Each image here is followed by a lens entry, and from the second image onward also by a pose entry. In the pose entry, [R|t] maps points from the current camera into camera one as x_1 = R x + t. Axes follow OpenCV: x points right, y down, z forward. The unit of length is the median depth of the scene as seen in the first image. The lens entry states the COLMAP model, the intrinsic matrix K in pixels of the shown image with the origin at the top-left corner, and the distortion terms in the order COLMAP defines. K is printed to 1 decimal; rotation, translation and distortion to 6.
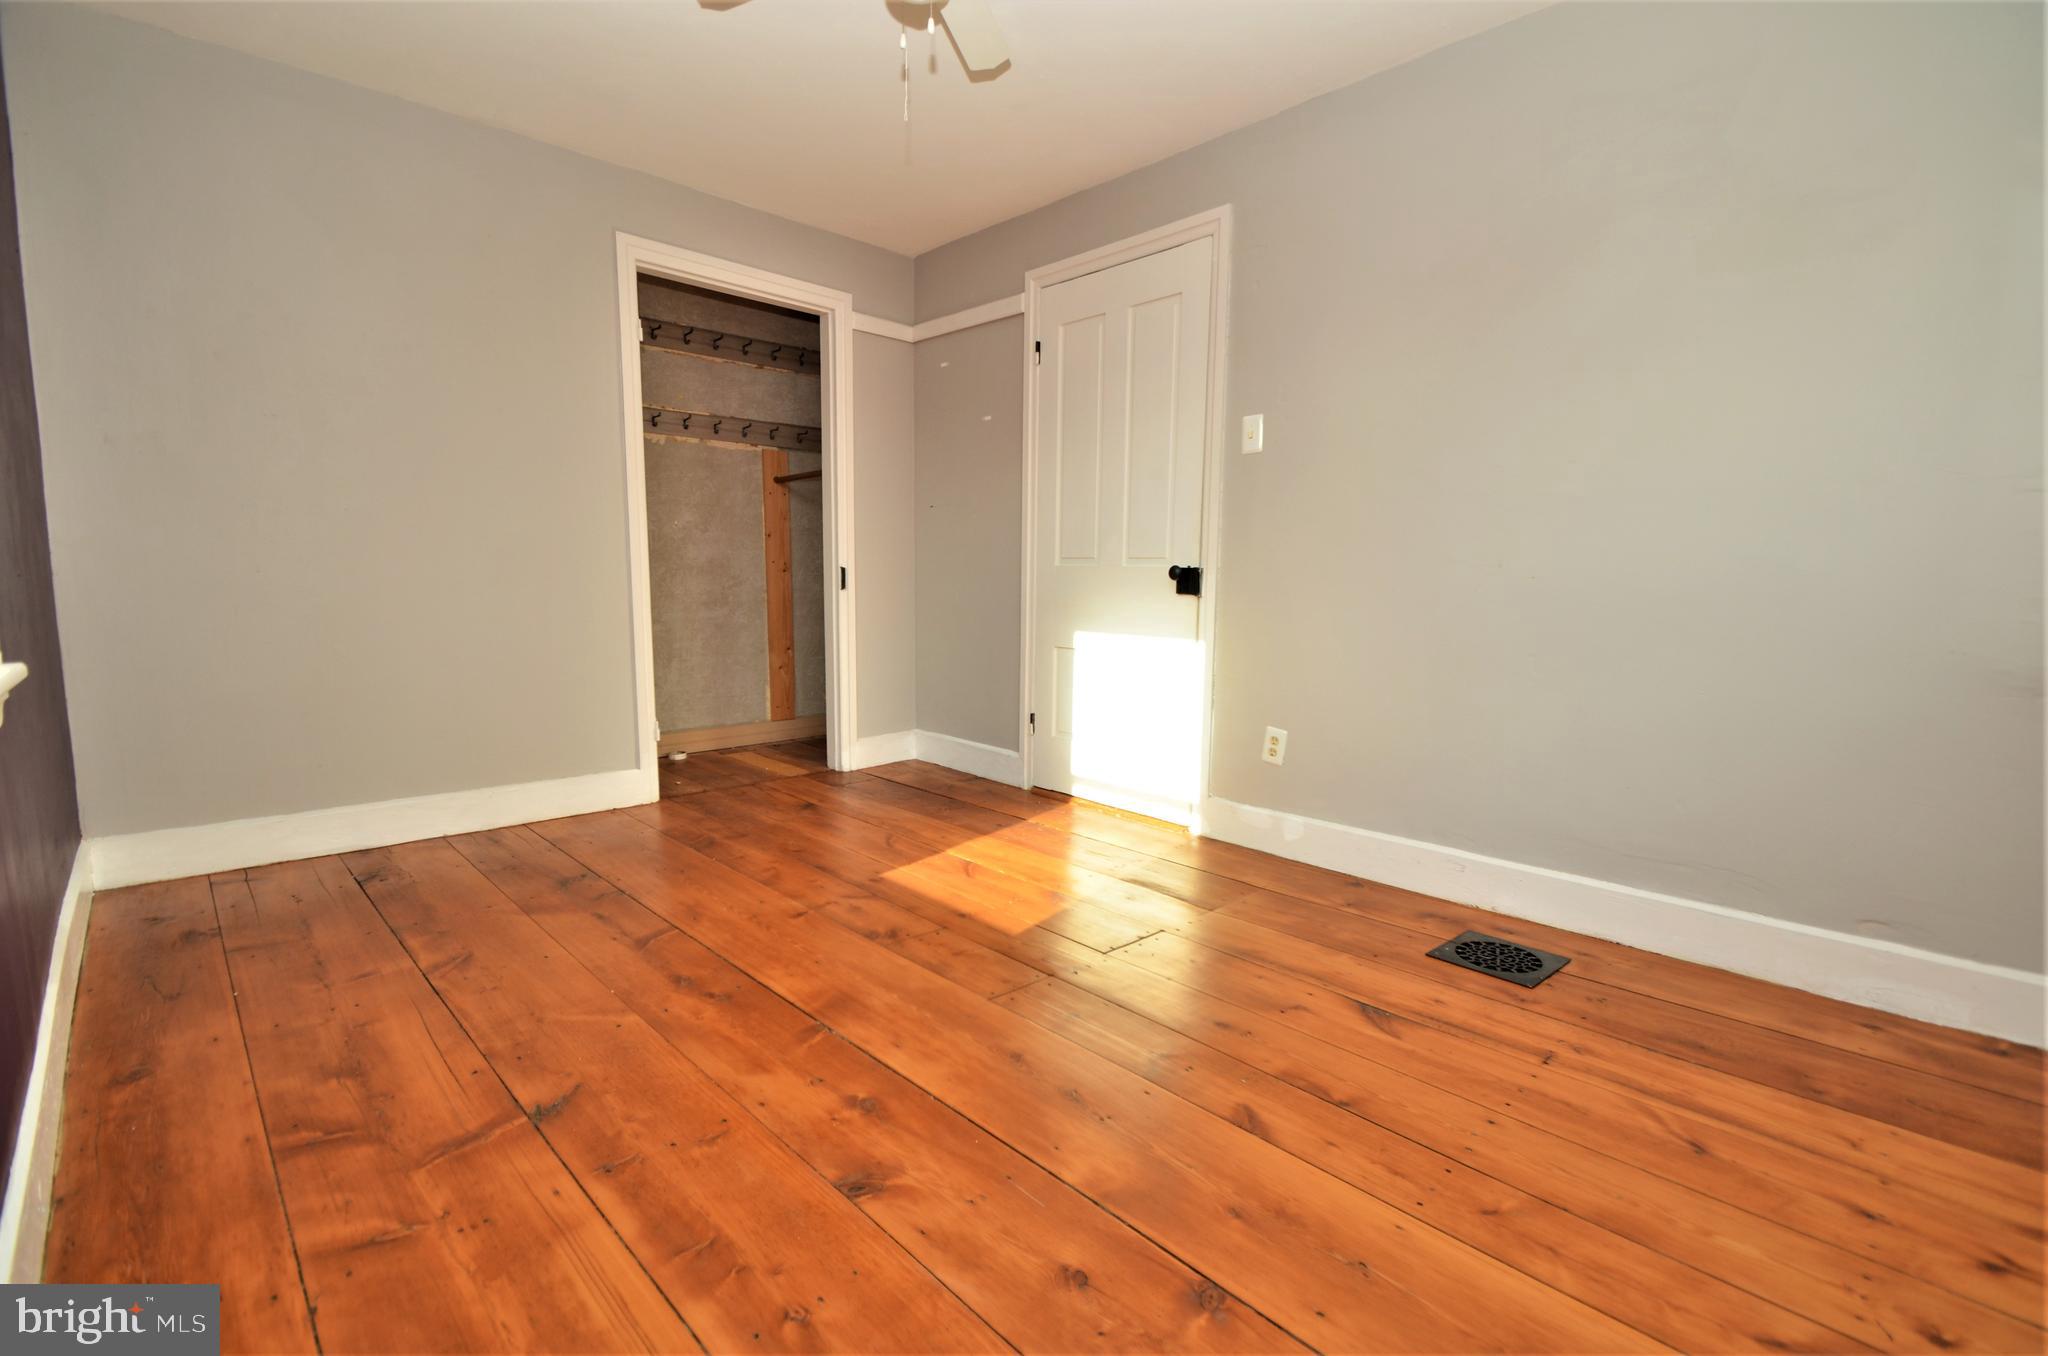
lens RADIAL K [[904.9, 0, 1022.0], [0, 904.9, 693.5], [0, 0, 1]] dist [0.001096, -0.000123]
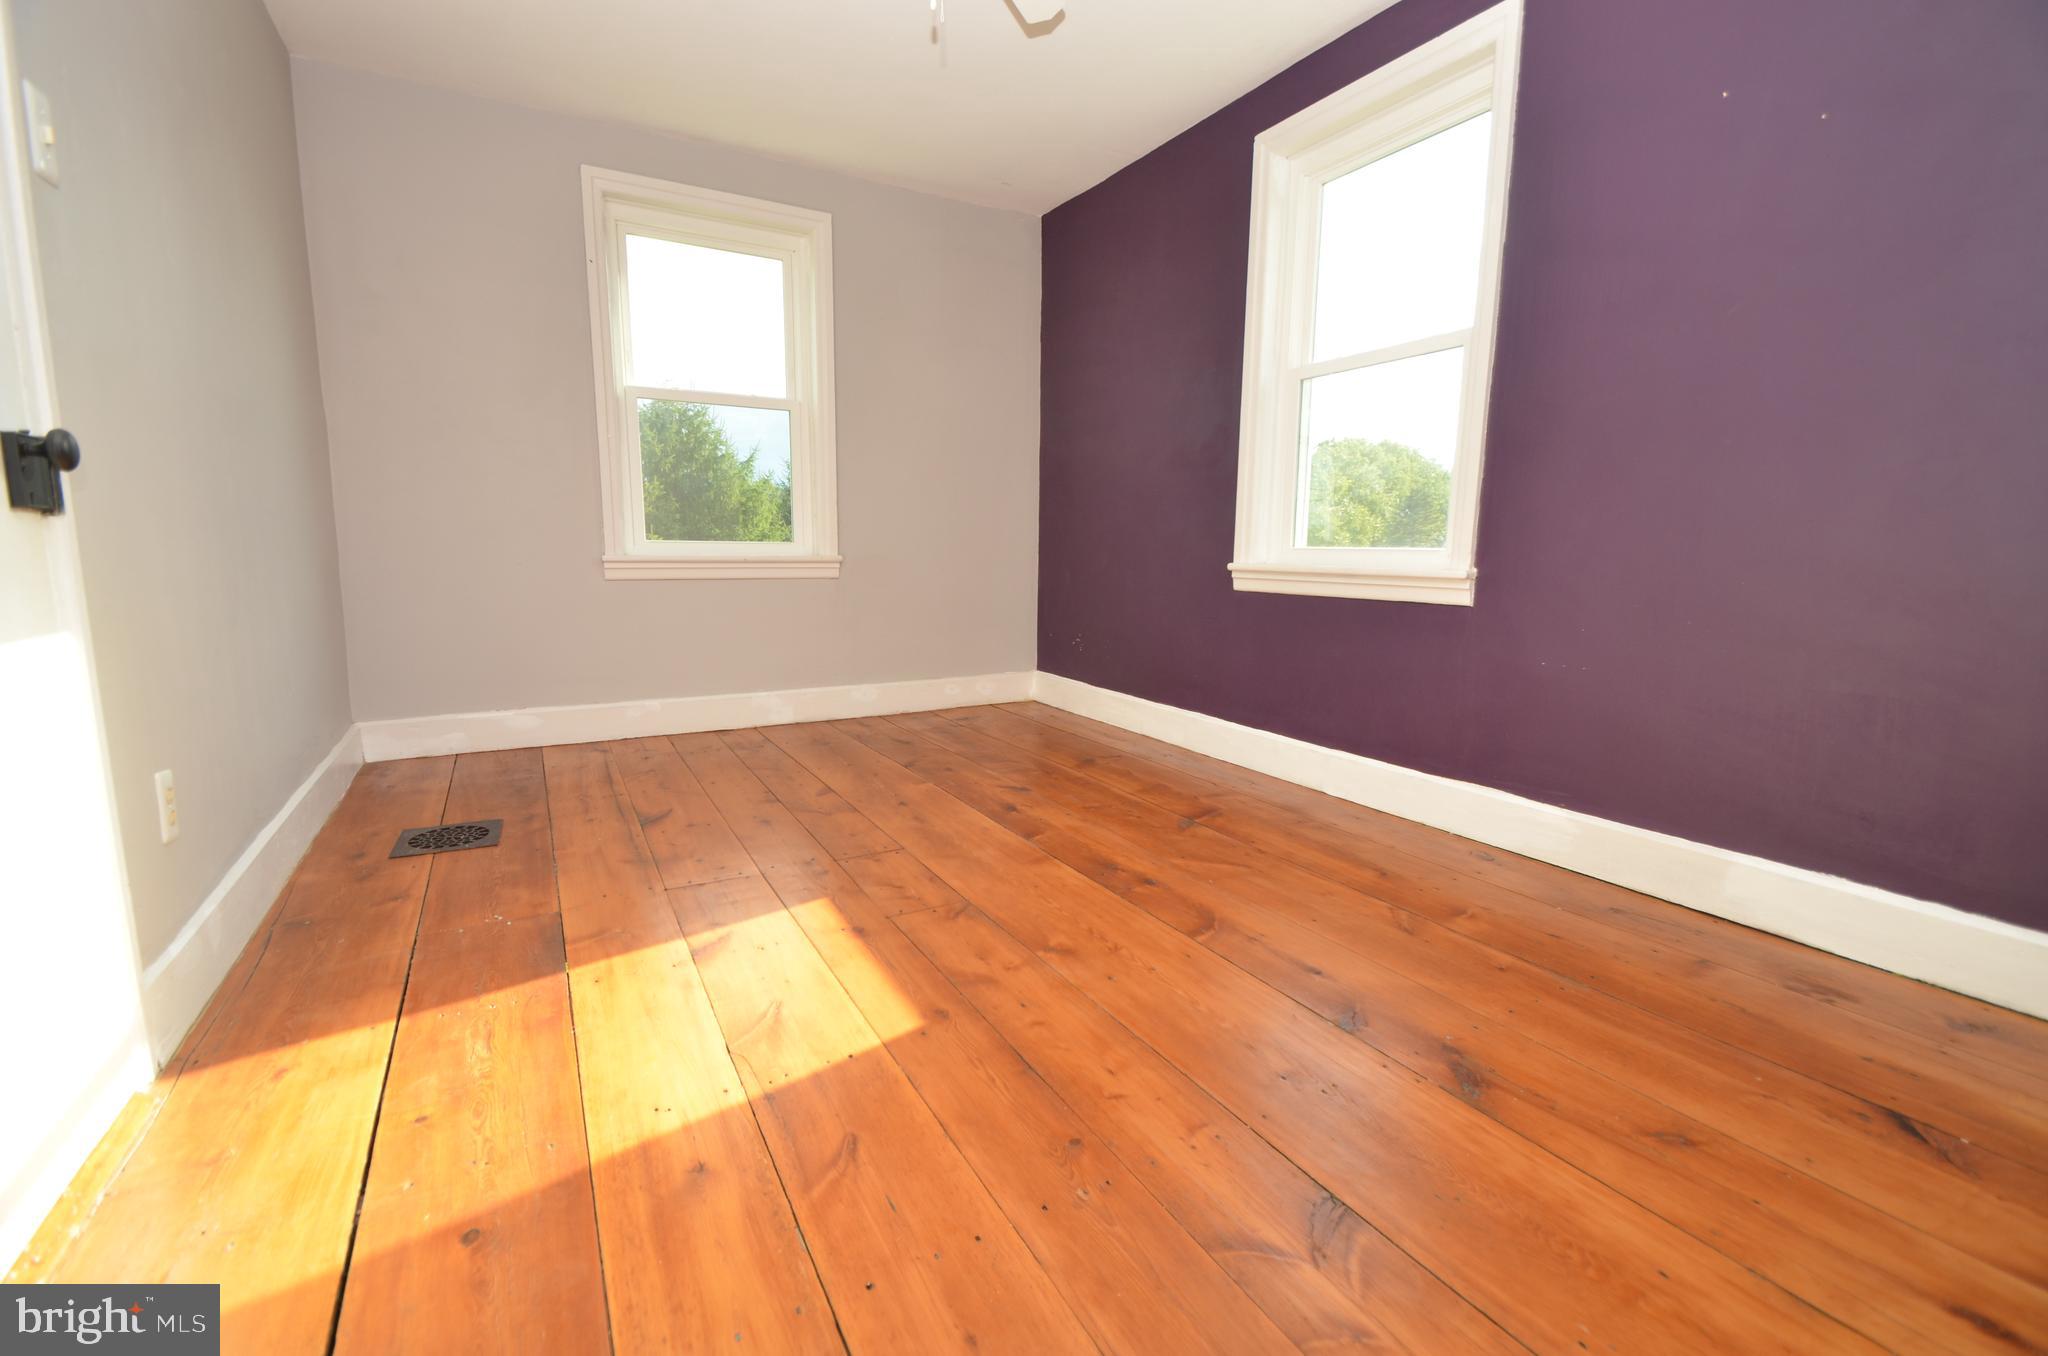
lens RADIAL K [[904.9, 0, 1022.0], [0, 904.9, 693.5], [0, 0, 1]] dist [0.001096, -0.000123]
pose [[-0.967682, -0.068165, 0.242788, -0.435123], [0.005175, 0.957203, 0.289370, -0.208055], [-0.252122, 0.281275, -0.925915, 1.851081]]
